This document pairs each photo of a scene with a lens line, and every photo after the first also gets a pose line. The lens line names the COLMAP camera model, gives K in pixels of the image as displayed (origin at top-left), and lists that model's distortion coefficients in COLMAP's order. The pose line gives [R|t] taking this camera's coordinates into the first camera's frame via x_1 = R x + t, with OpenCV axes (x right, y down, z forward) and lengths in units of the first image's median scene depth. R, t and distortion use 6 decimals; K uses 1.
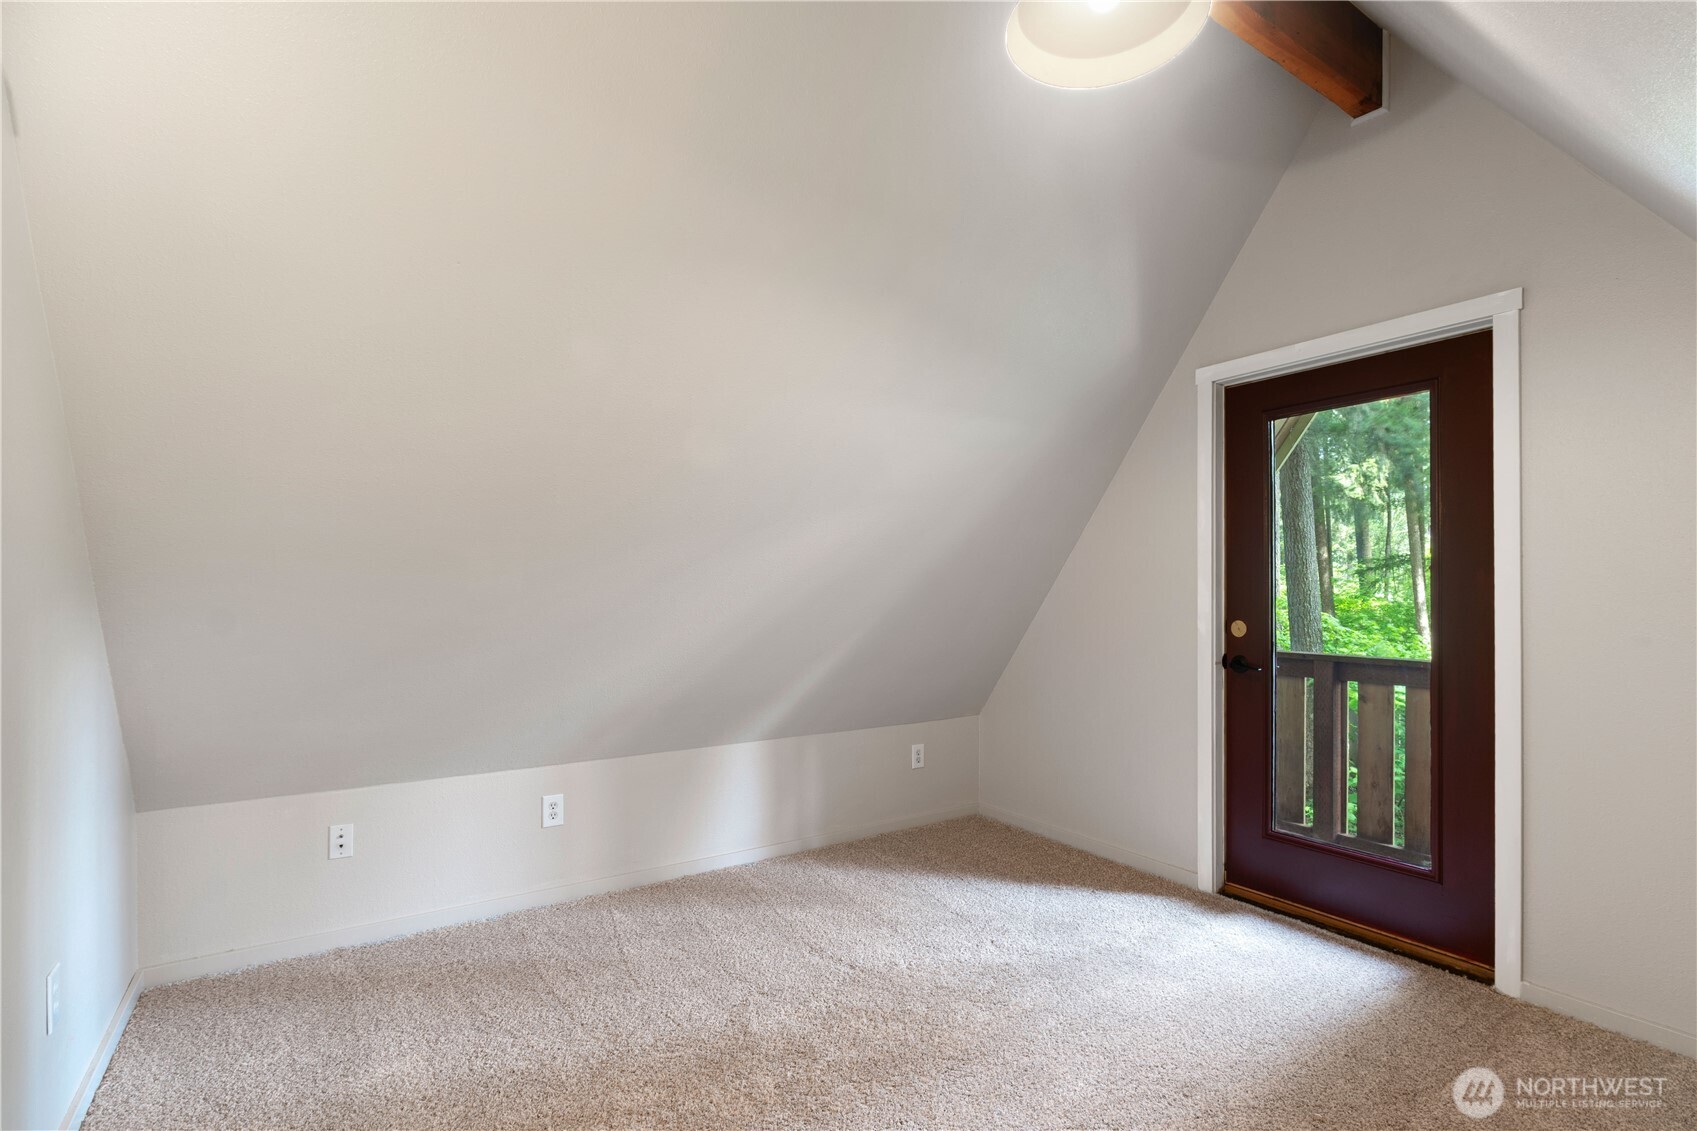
lens RADIAL K [[788.9, 0, 855.0], [0, 788.9, 559.9], [0, 0, 1]] dist [-0.000655, -0.000215]
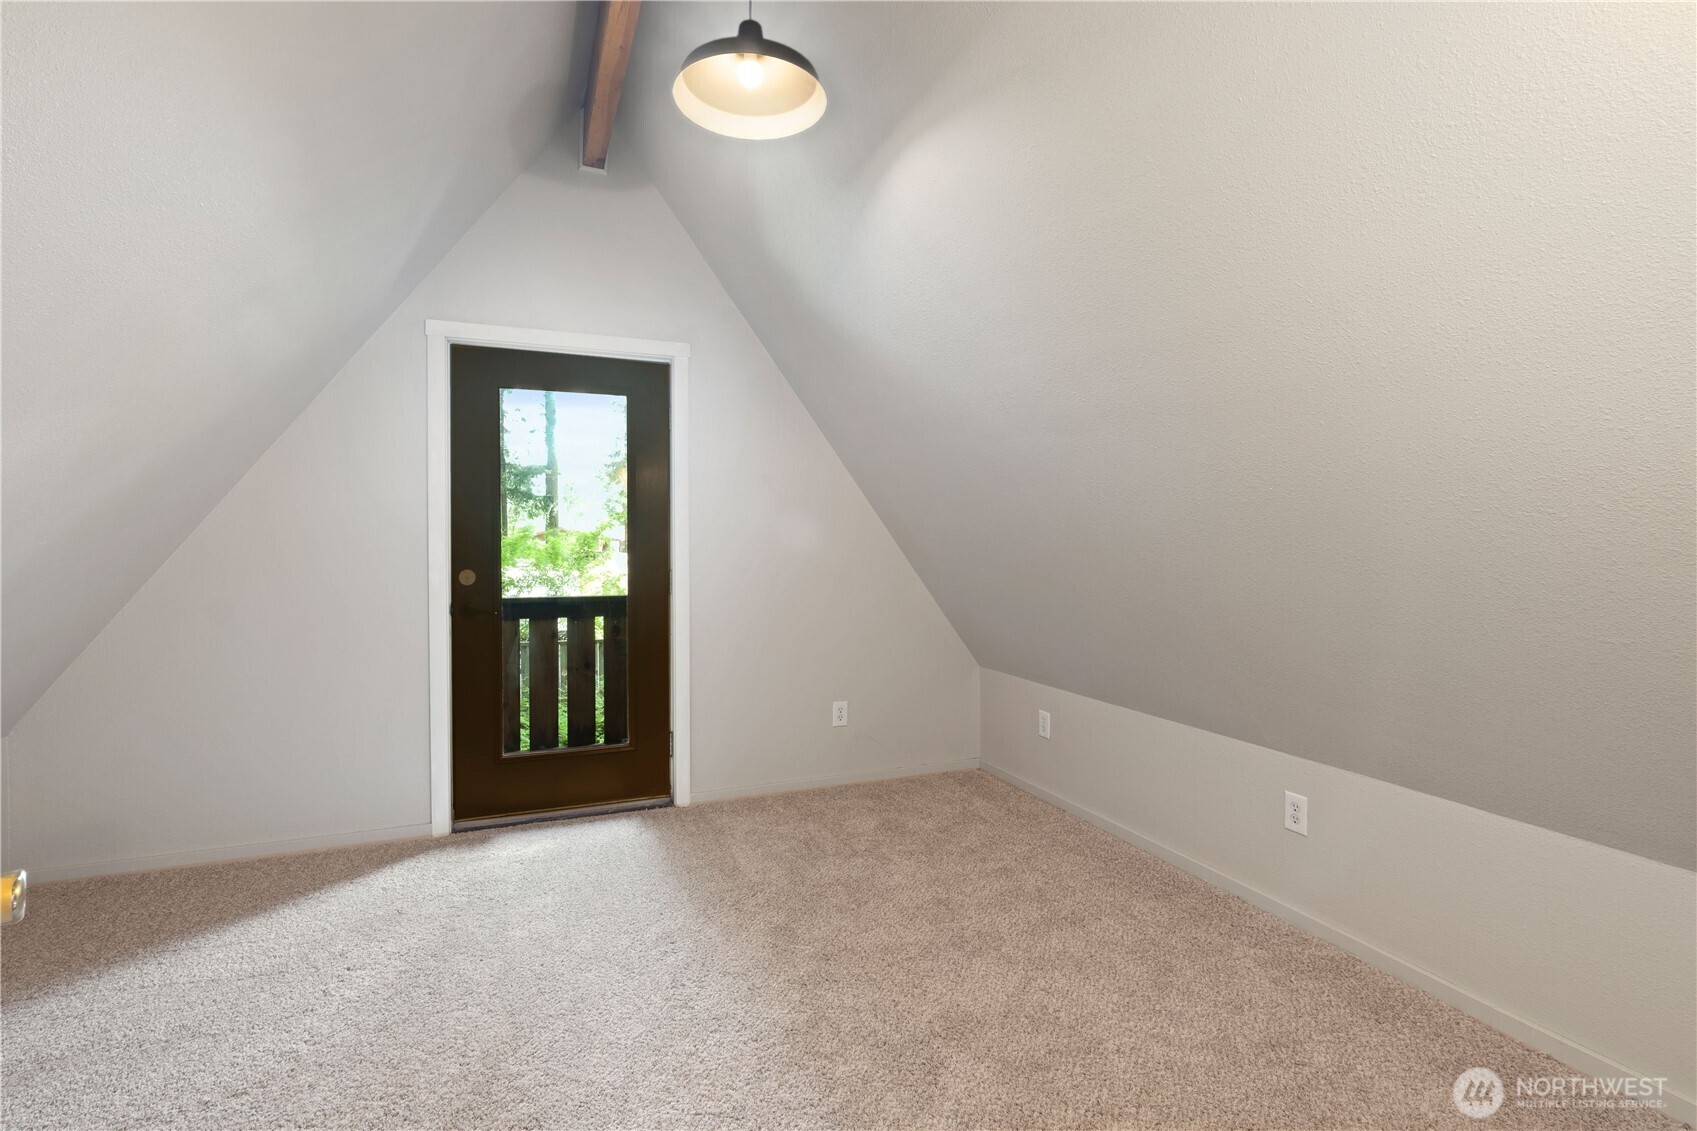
lens RADIAL K [[788.9, 0, 855.0], [0, 788.9, 559.9], [0, 0, 1]] dist [-0.000655, -0.000215]
pose [[0.211628, -0.029879, 0.976893, -0.475604], [-0.042291, 0.998316, 0.039696, -0.004830], [-0.976435, -0.049715, 0.210008, 0.296116]]
